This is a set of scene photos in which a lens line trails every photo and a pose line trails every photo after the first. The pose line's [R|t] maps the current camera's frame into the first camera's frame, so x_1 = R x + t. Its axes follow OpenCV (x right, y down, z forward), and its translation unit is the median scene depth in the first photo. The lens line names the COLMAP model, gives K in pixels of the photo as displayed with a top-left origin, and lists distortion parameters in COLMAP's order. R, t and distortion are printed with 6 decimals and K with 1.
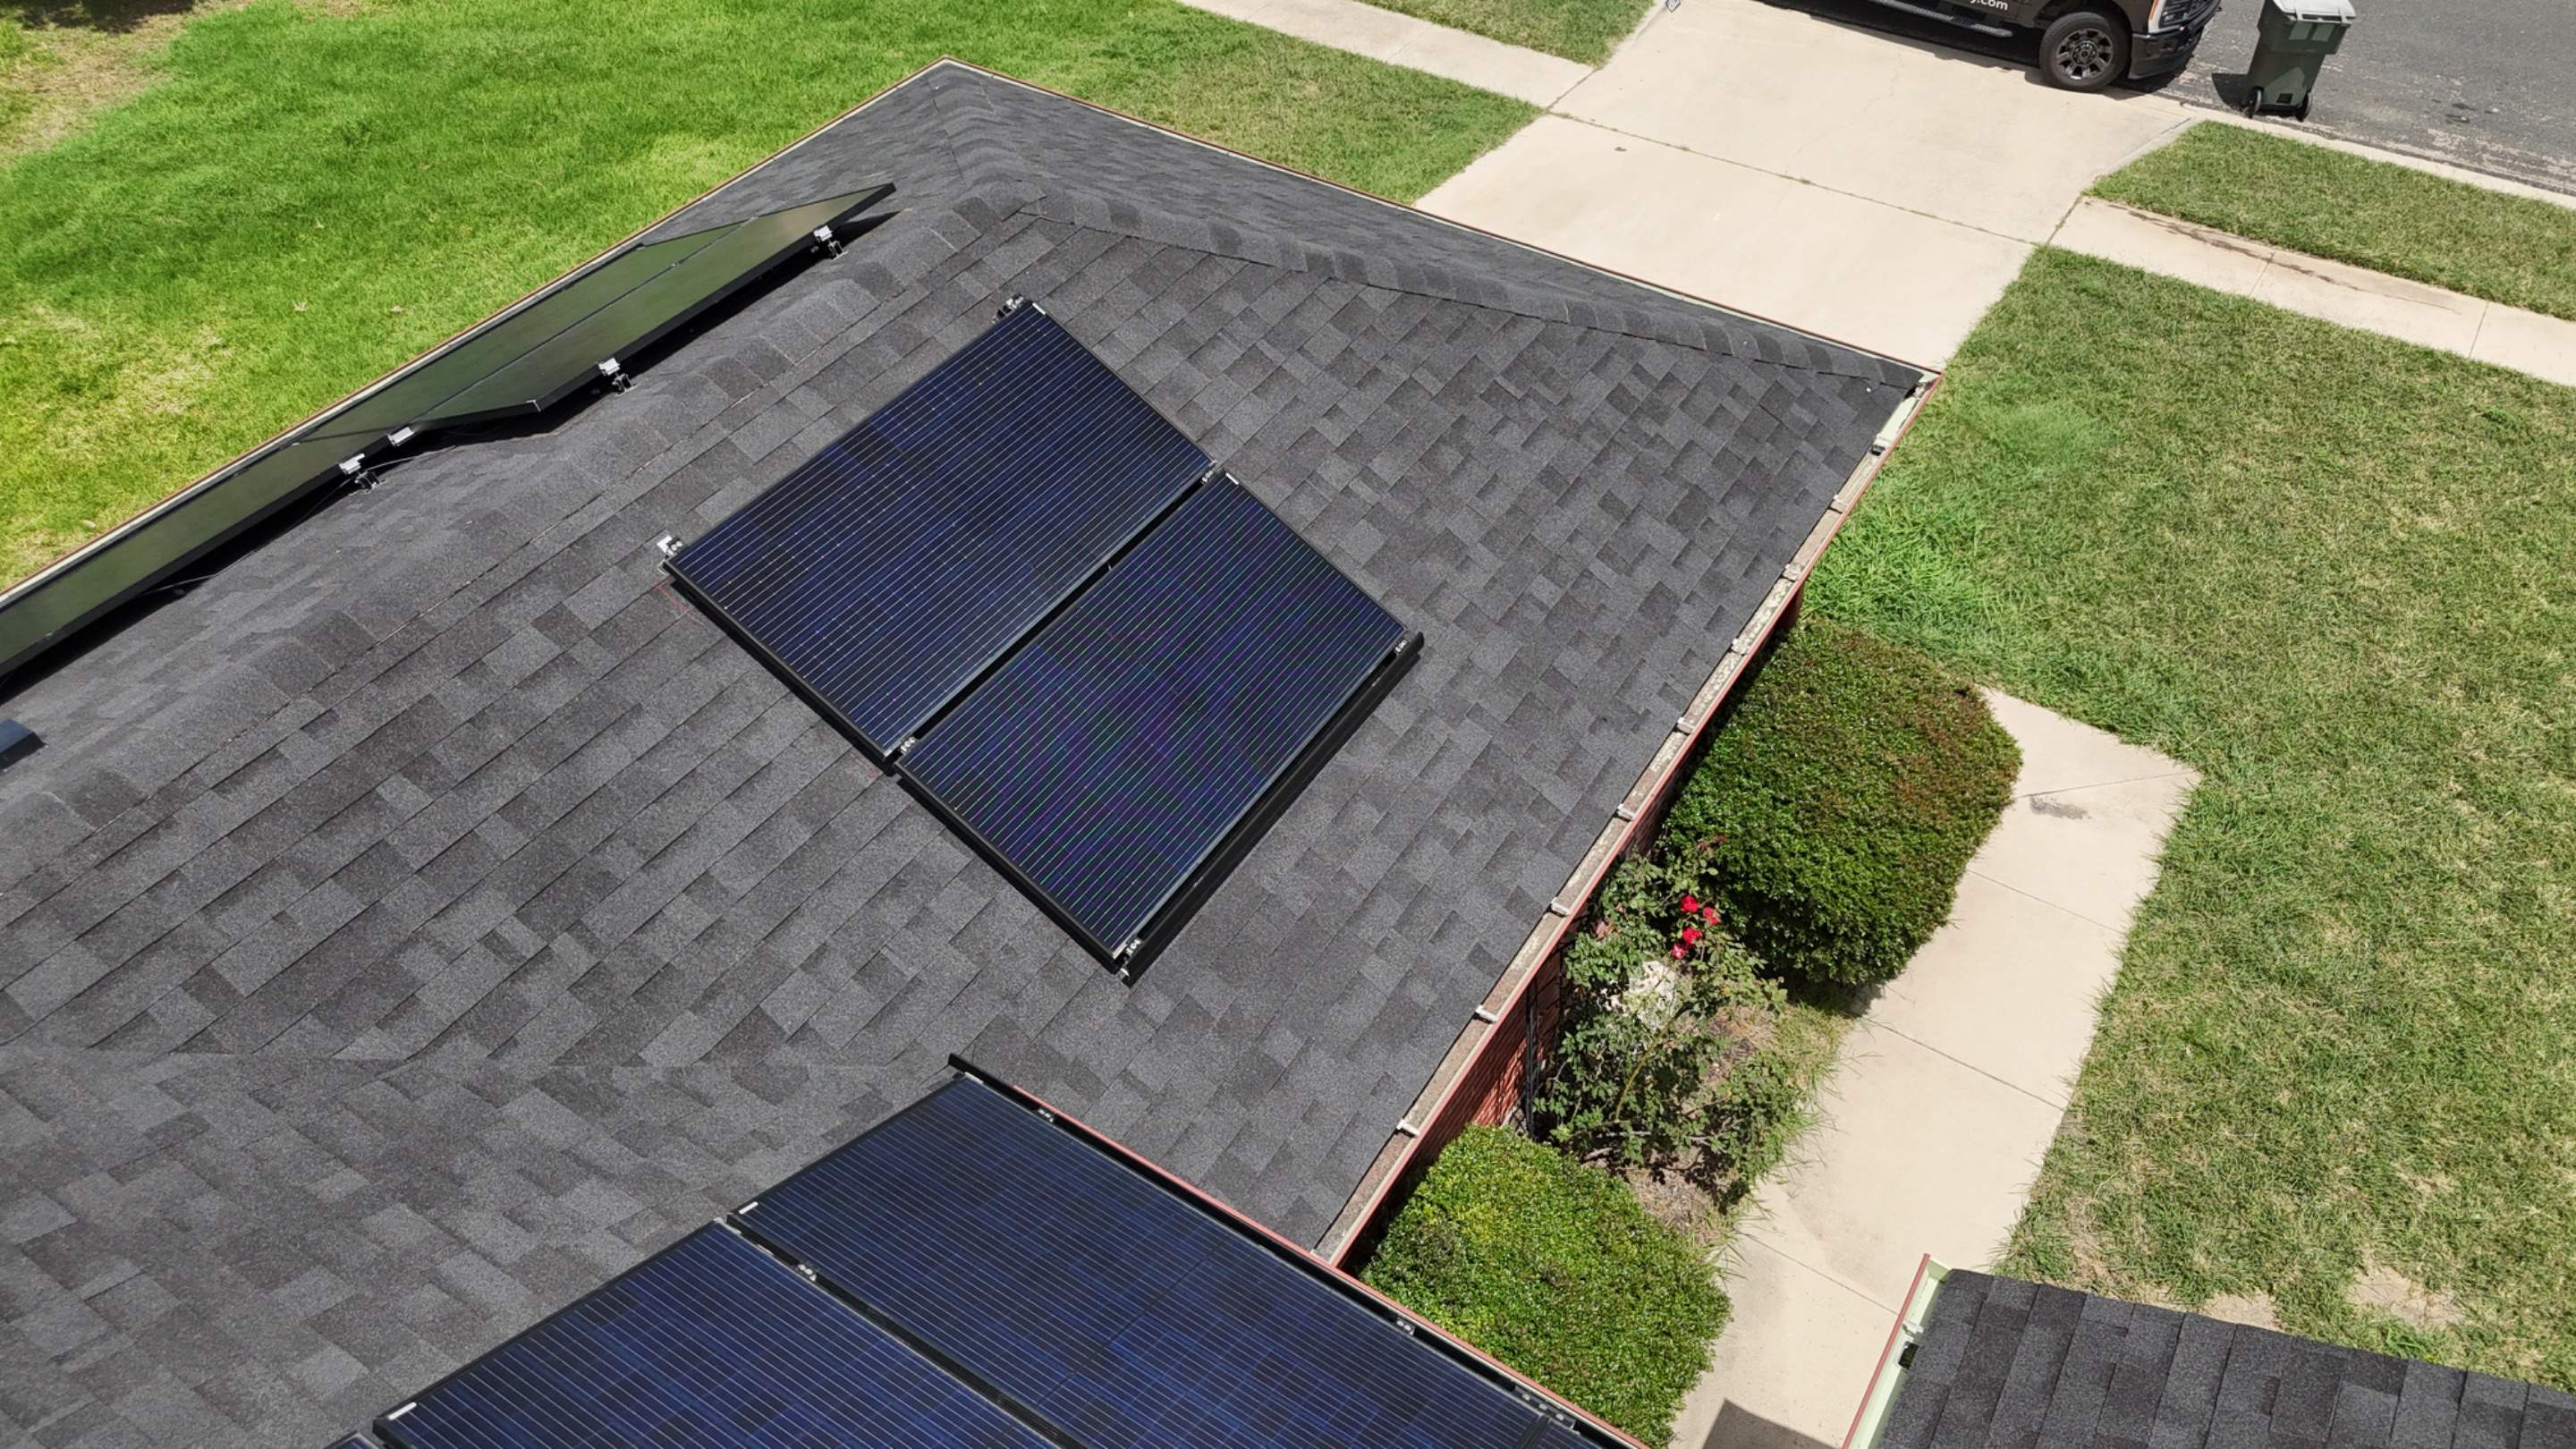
lens RADIAL K [[1896.7, 0, 1288.0], [0, 1896.7, 724.8], [0, 0, 1]] dist [0.073555, -0.070677]
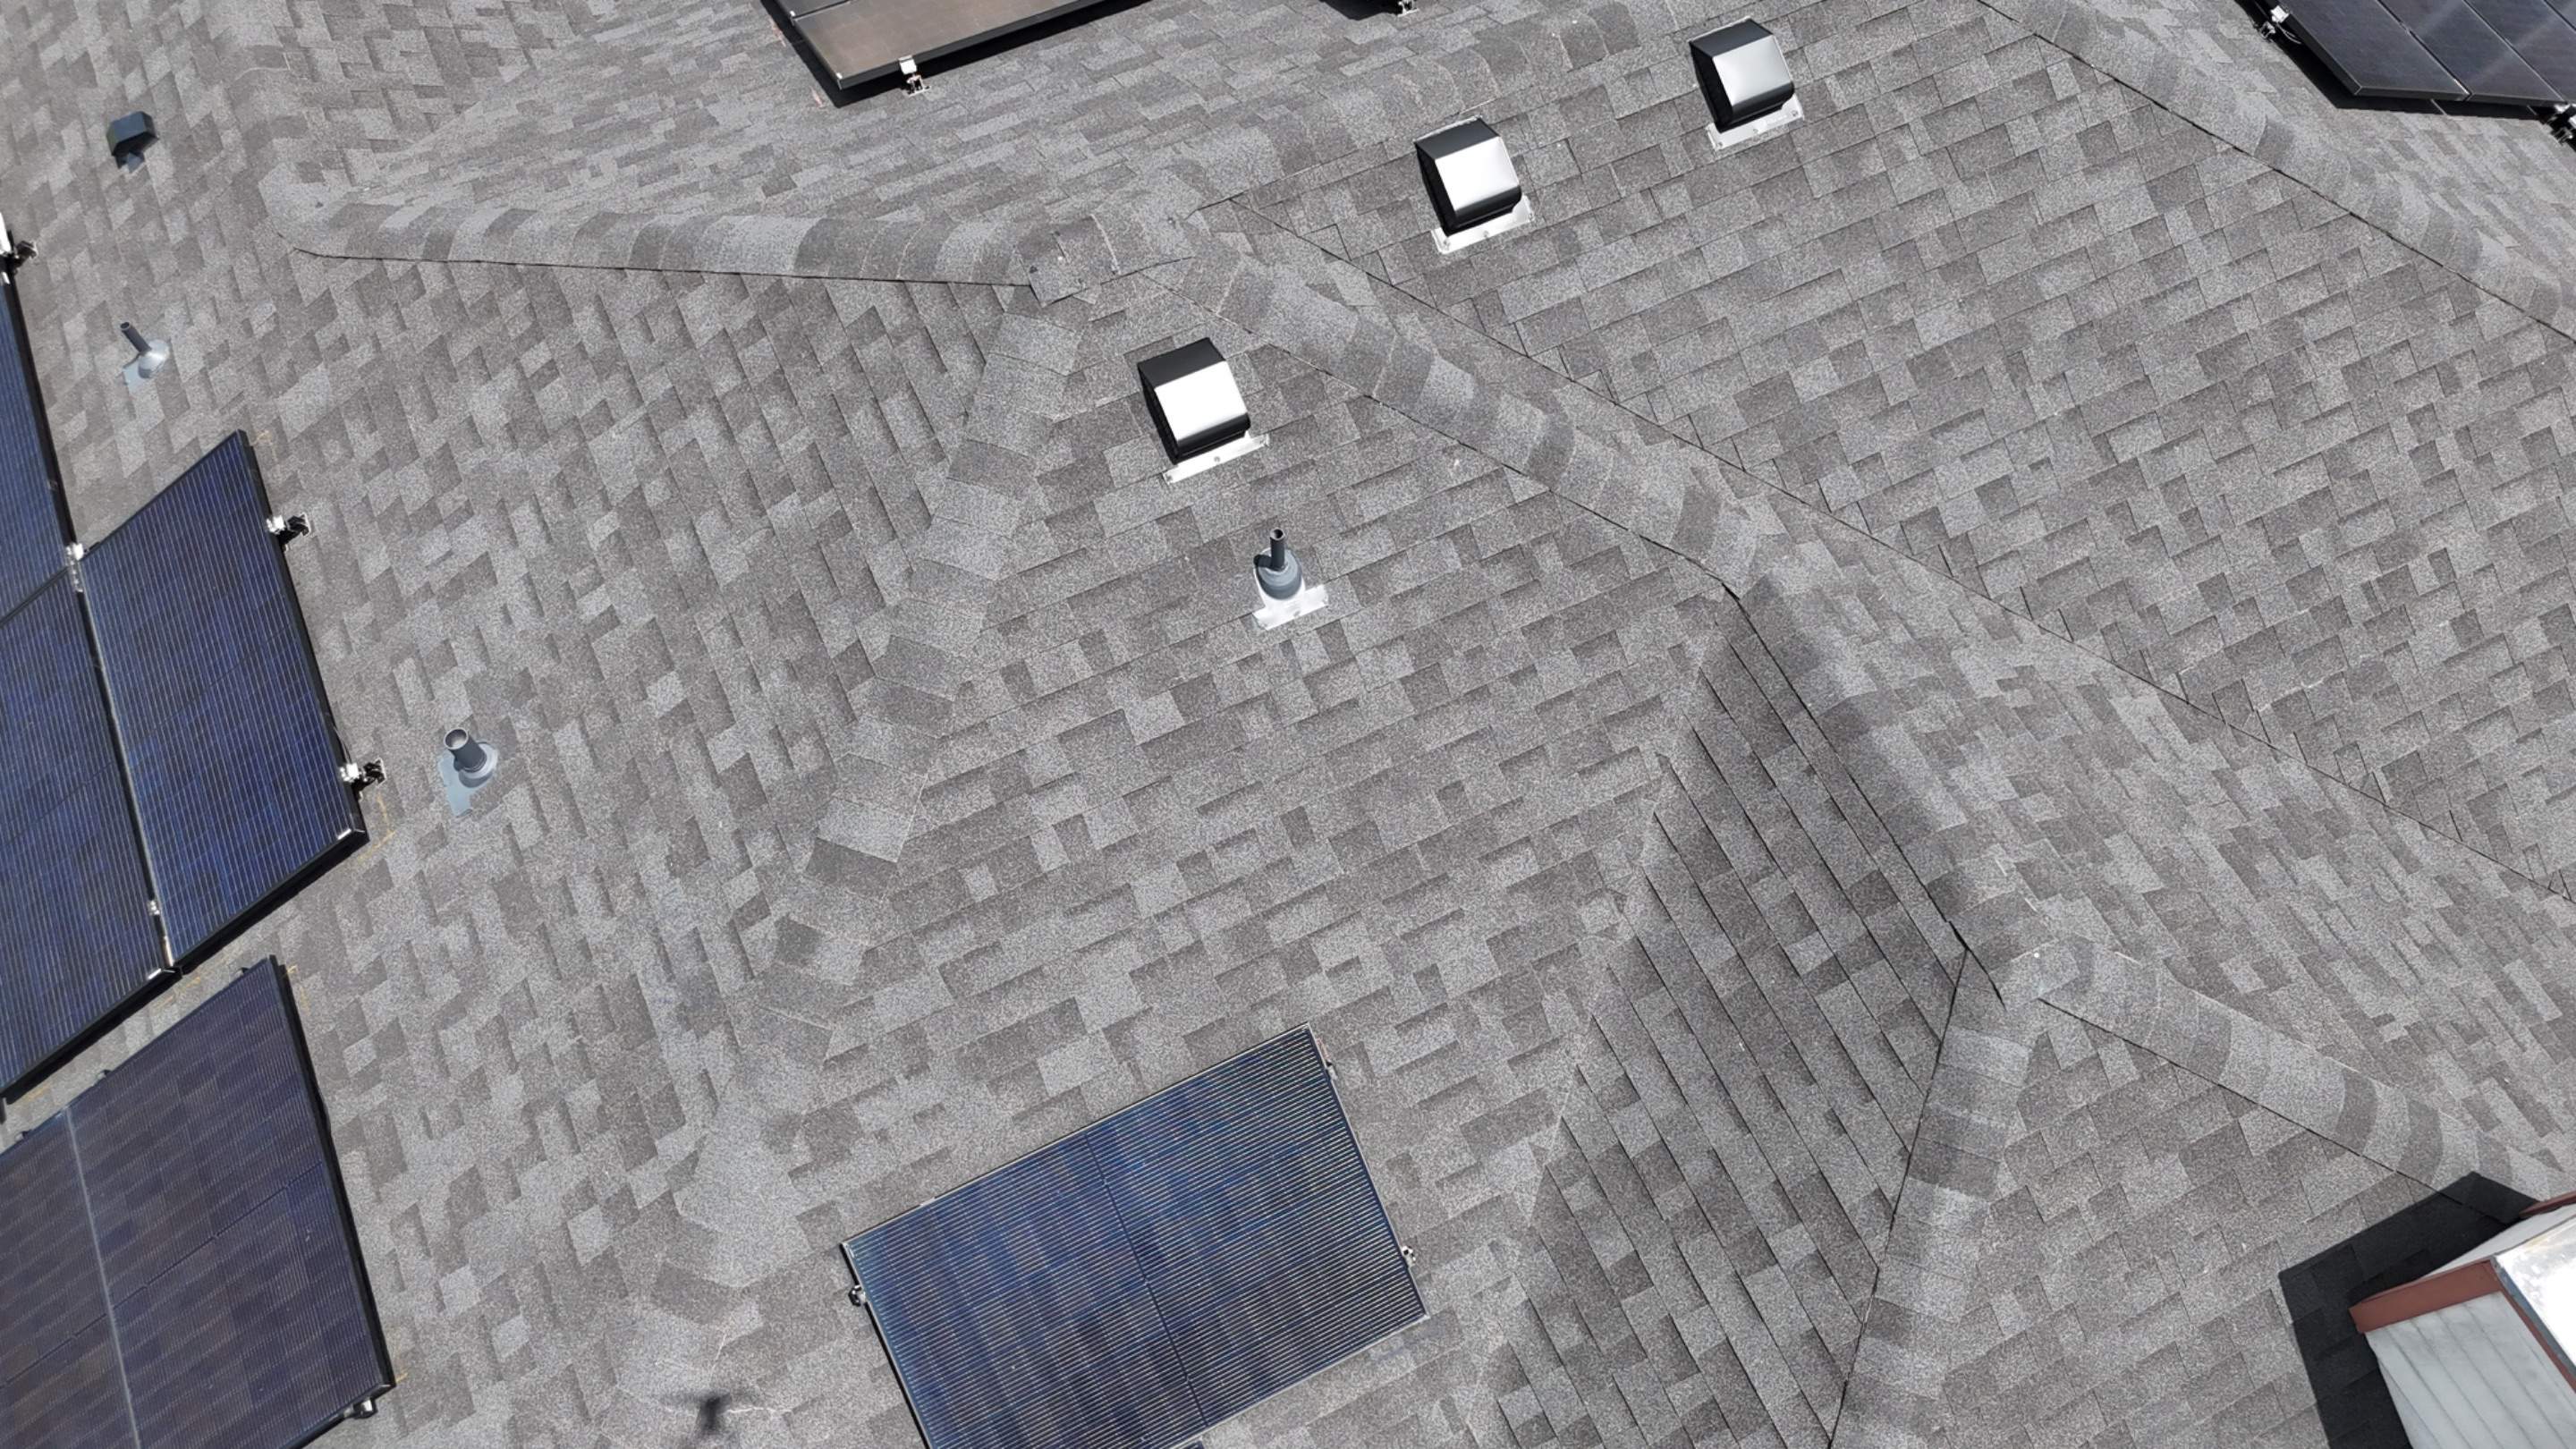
lens RADIAL K [[1904.8, 0, 1292.4], [0, 1904.8, 718.3], [0, 0, 1]] dist [0.062427, -0.055914]
pose [[0.530263, -0.764529, 0.366493, -0.698233], [0.590903, 0.643244, 0.486898, 0.066448], [-0.607992, -0.041622, 0.792851, -0.480844]]
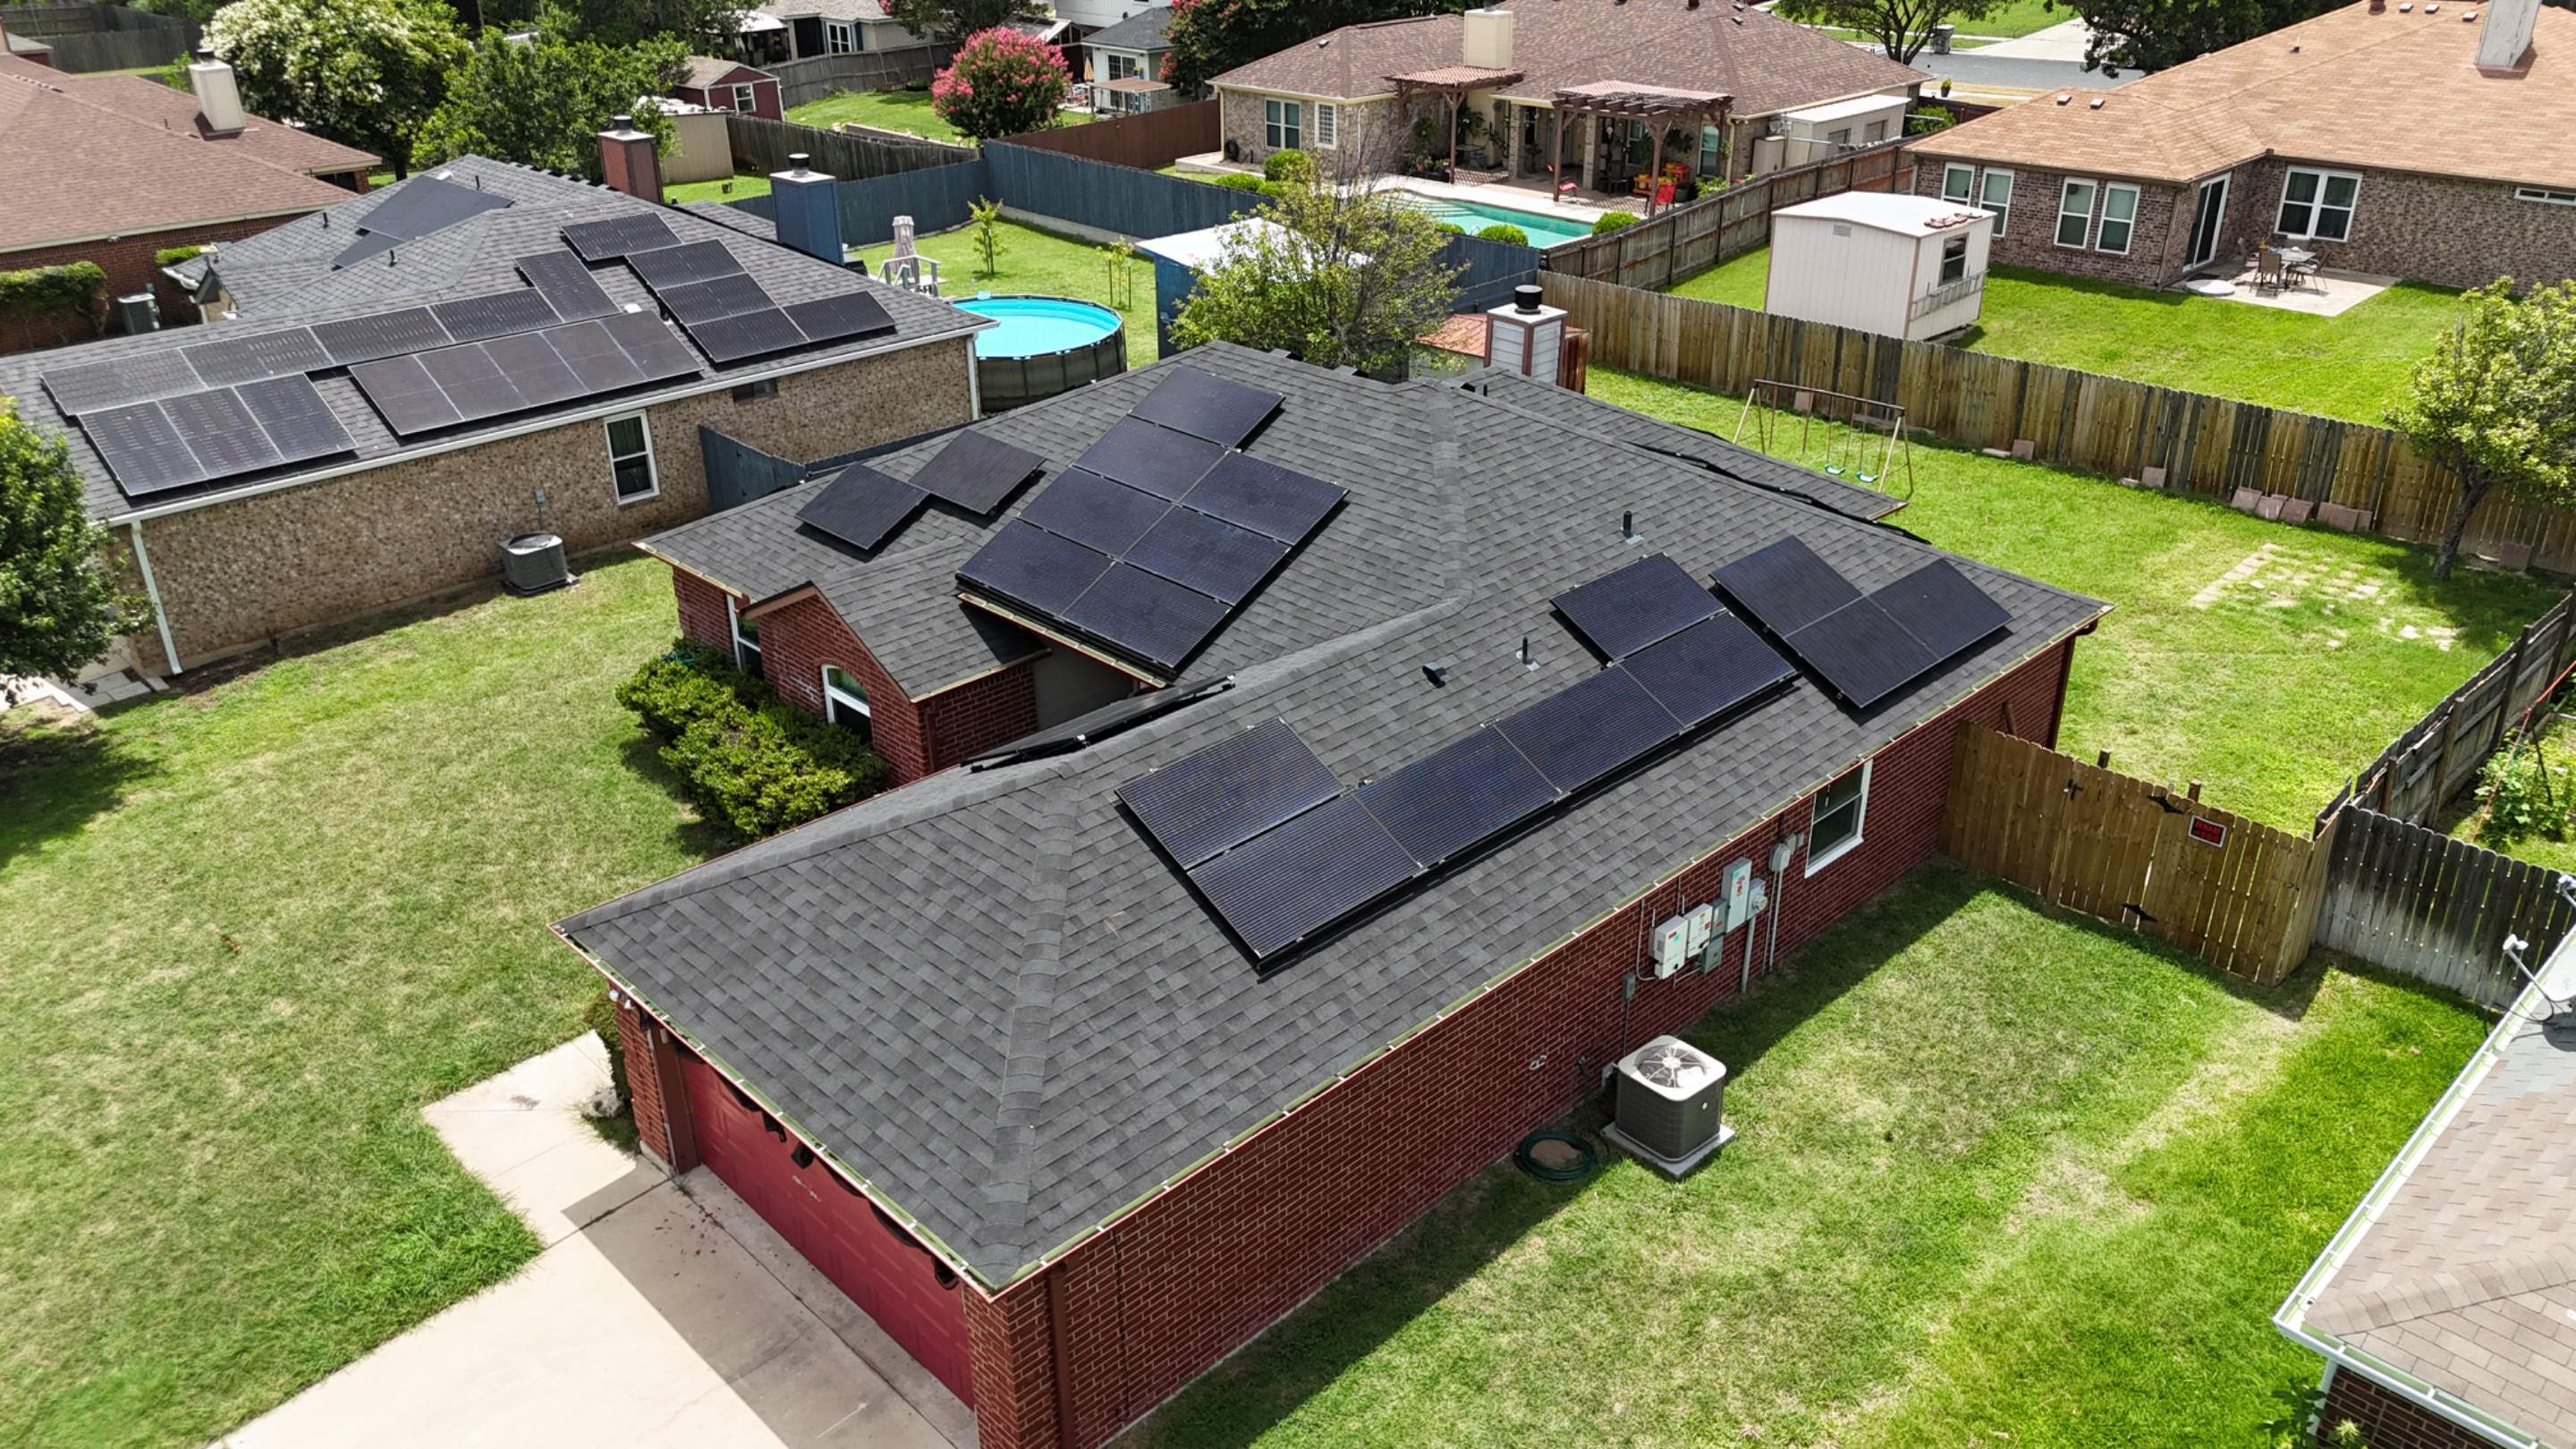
lens RADIAL K [[1898.5, 0, 1291.2], [0, 1898.5, 721.1], [0, 0, 1]] dist [0.065687, -0.055900]
pose [[-0.972940, -0.104240, 0.206206, -0.707073], [0.159559, 0.342369, 0.925918, -1.892861], [-0.167116, 0.933765, -0.316472, 1.370309]]
